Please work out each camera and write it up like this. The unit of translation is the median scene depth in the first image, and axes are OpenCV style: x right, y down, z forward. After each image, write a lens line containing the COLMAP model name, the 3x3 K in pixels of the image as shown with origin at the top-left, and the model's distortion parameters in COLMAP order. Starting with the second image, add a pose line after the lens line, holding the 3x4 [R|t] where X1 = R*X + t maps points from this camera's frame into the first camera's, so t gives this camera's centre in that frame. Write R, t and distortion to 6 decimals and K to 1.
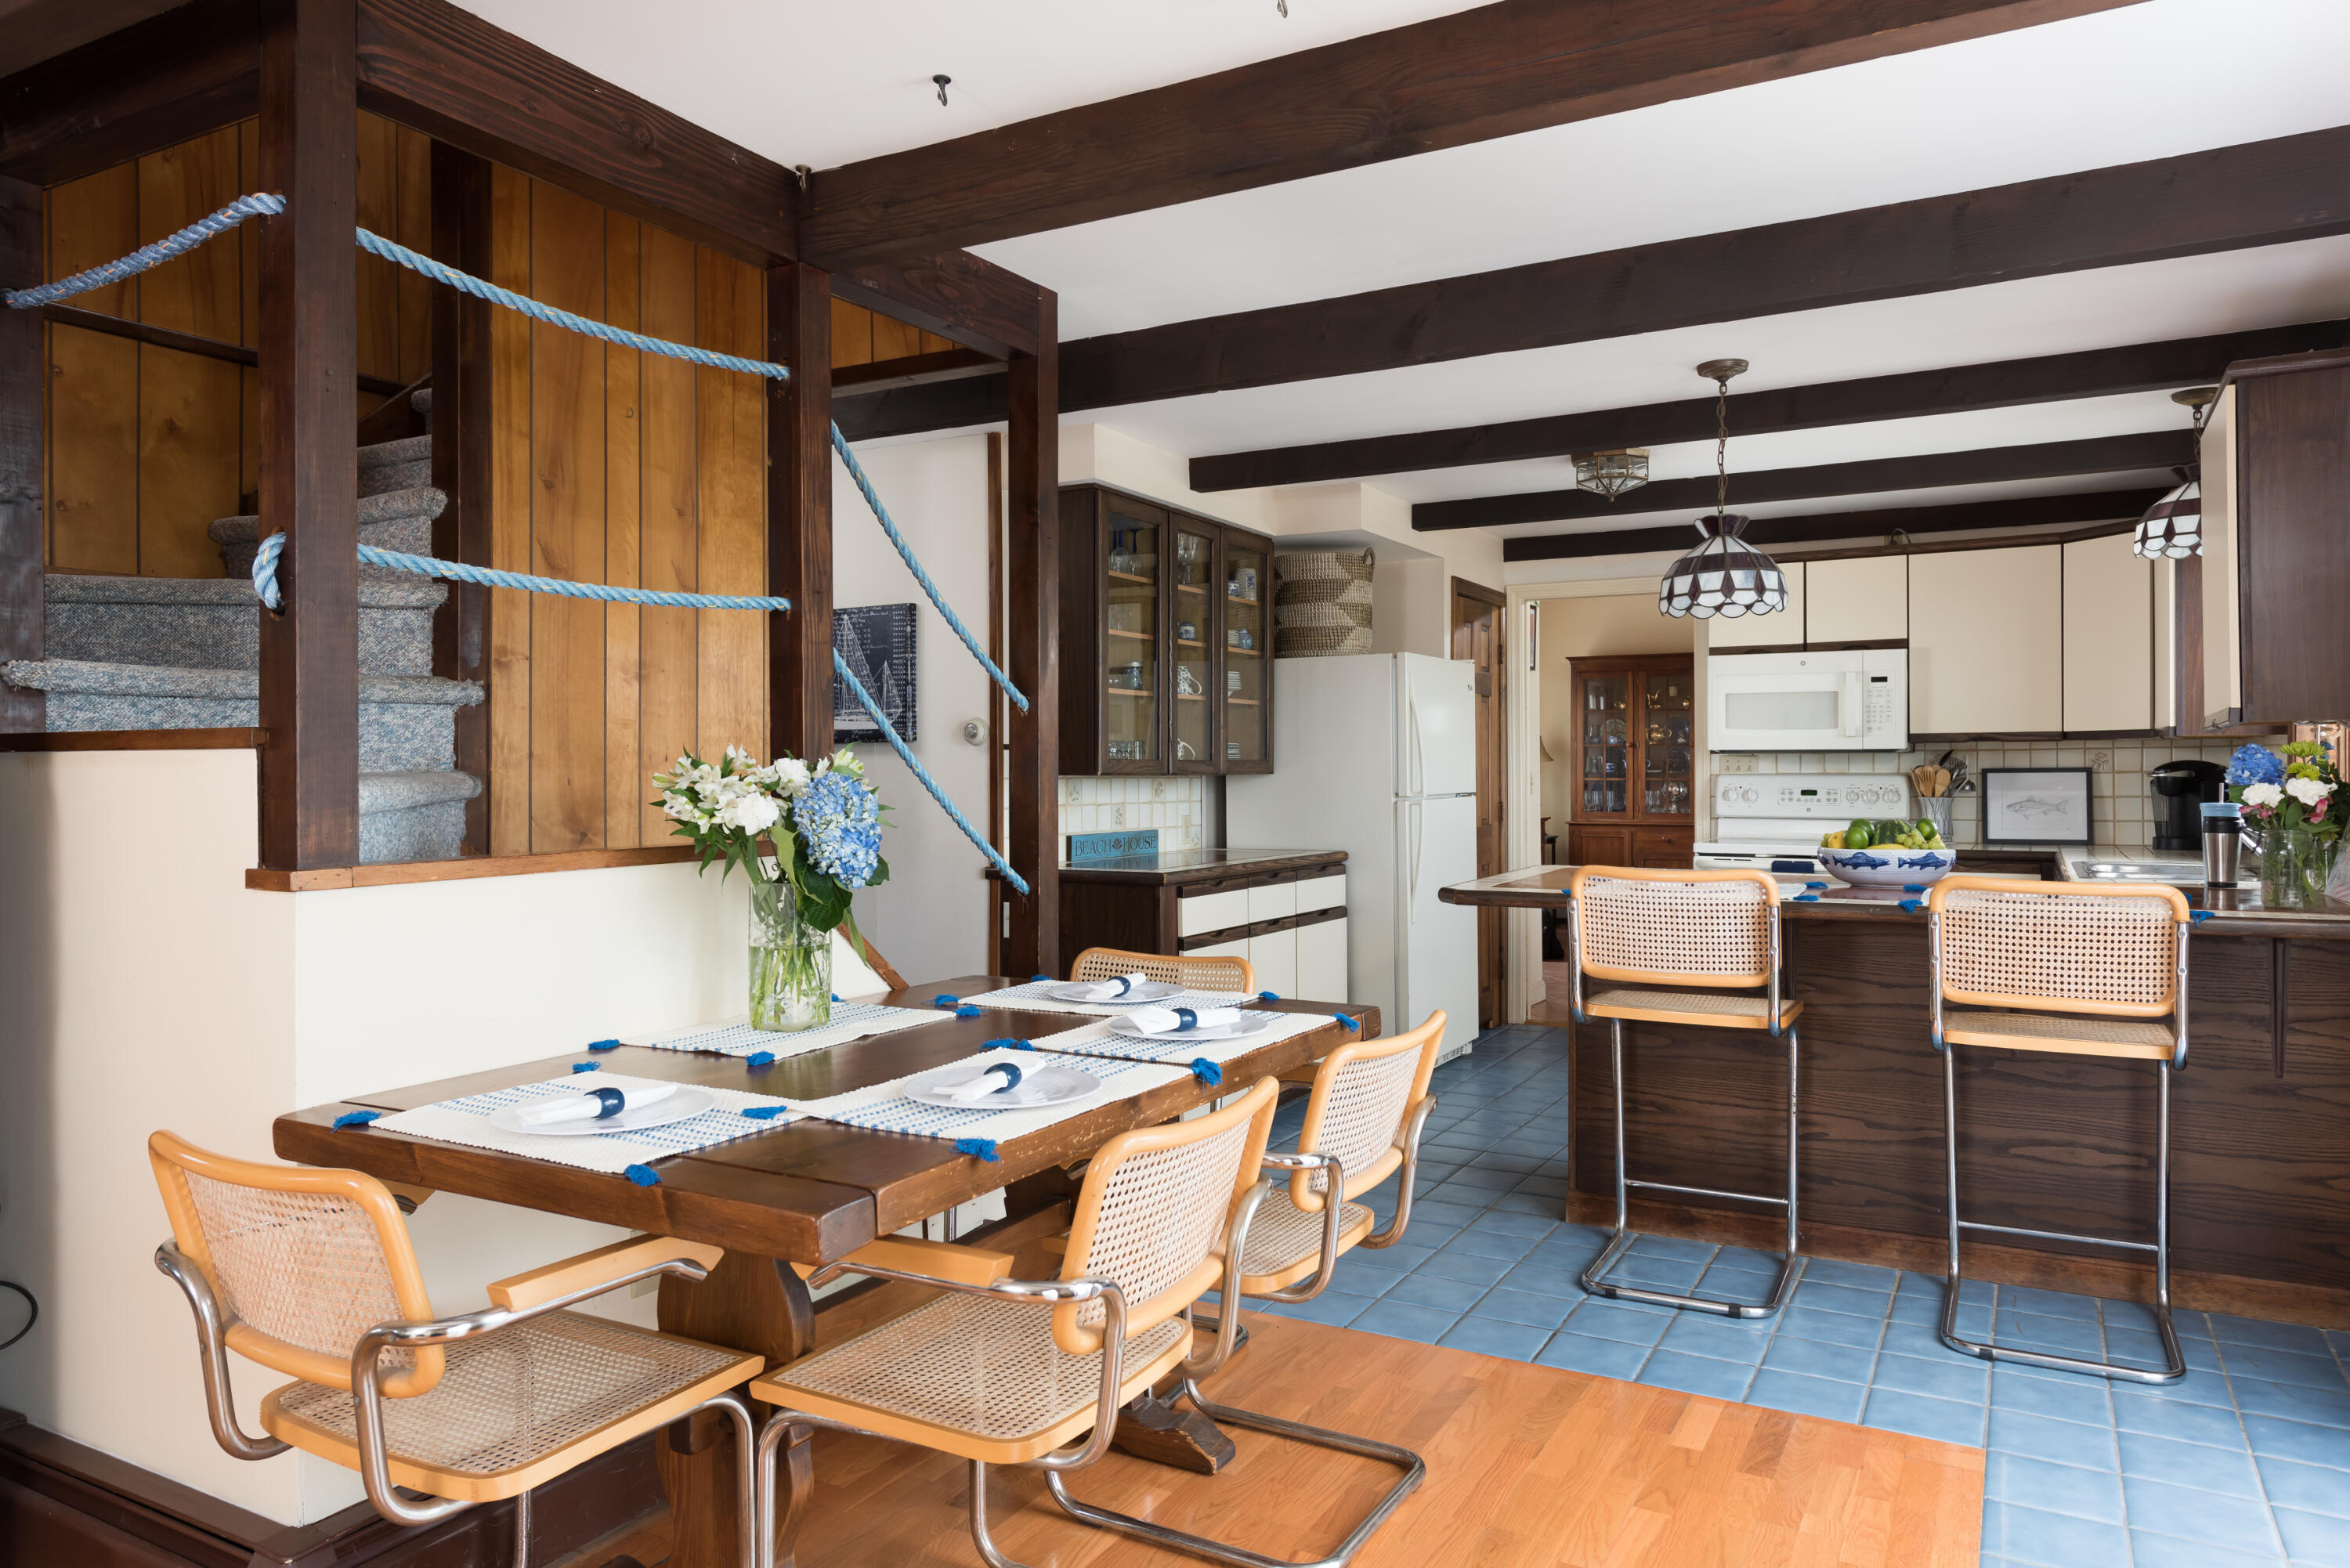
lens RADIAL K [[1584.3, 0, 1175.0], [0, 1584.3, 784.0], [0, 0, 1]] dist [0.021130, -0.024401]
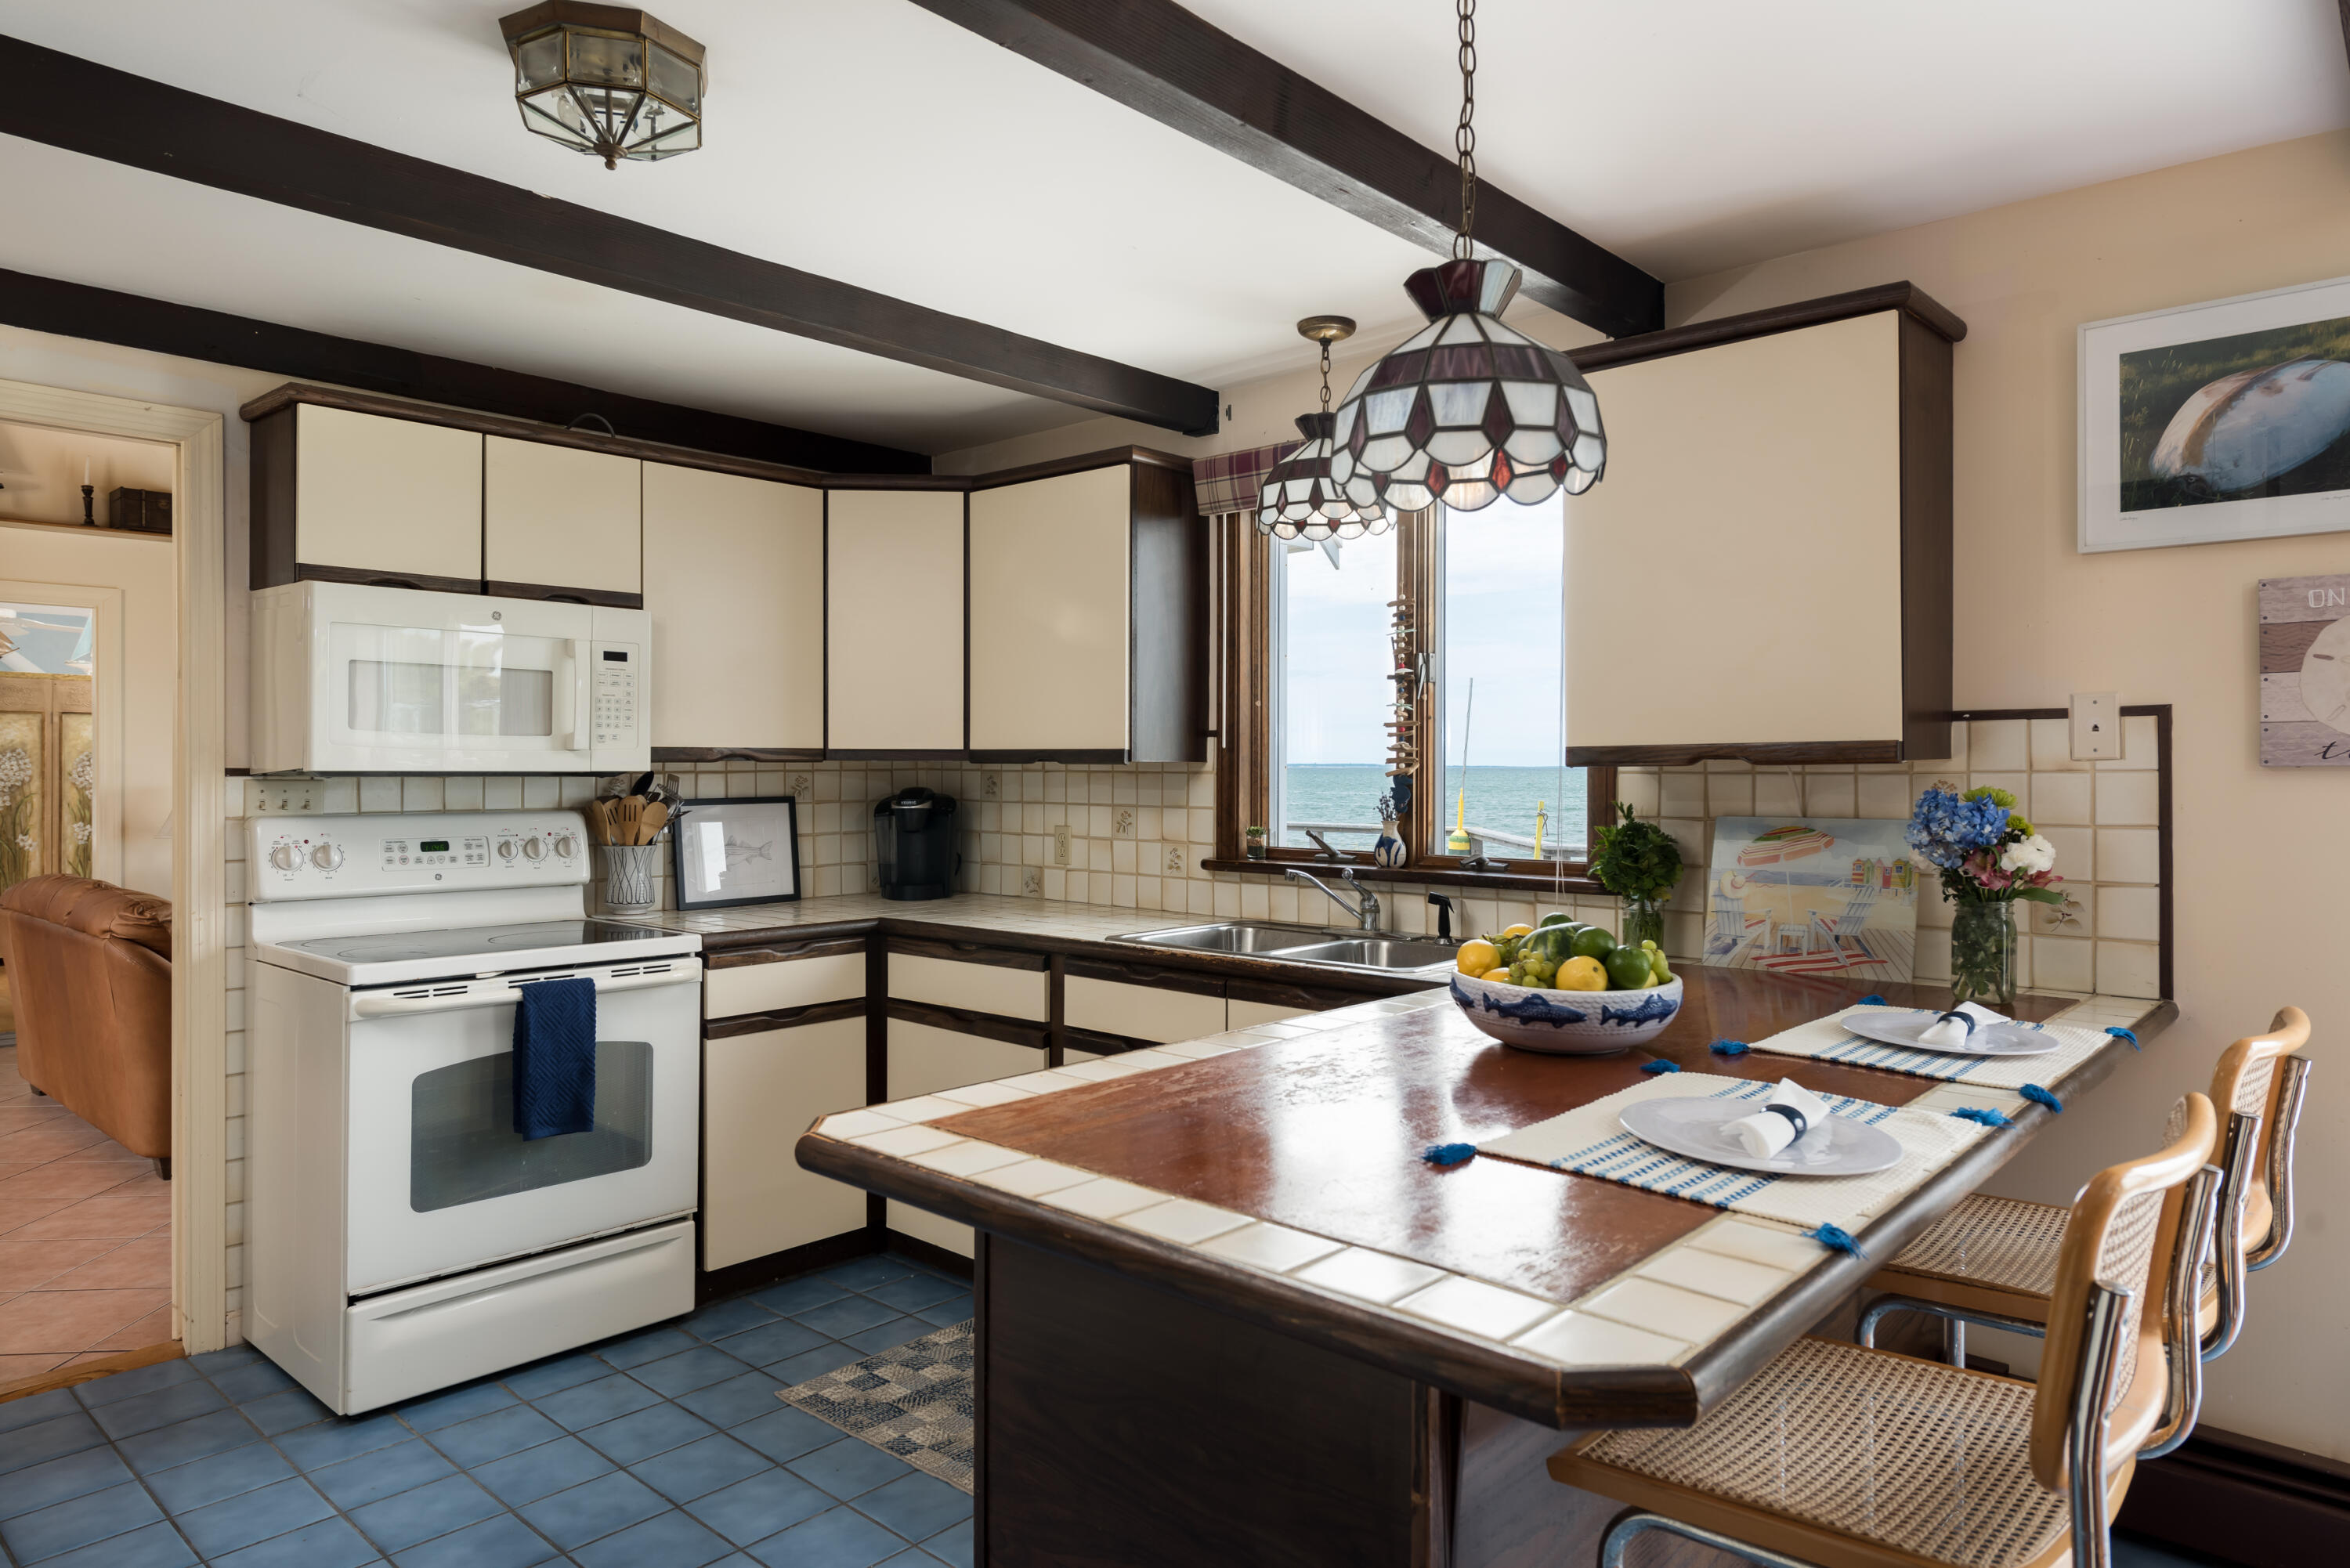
lens RADIAL K [[1397.2, 0, 1175.0], [0, 1397.2, 784.0], [0, 0, 1]] dist [-0.003718, -0.001625]
pose [[0.236065, -0.010498, 0.971681, -0.021227], [0.004413, 0.999943, 0.009731, -0.021523], [-0.971727, 0.001991, 0.236097, 0.666784]]
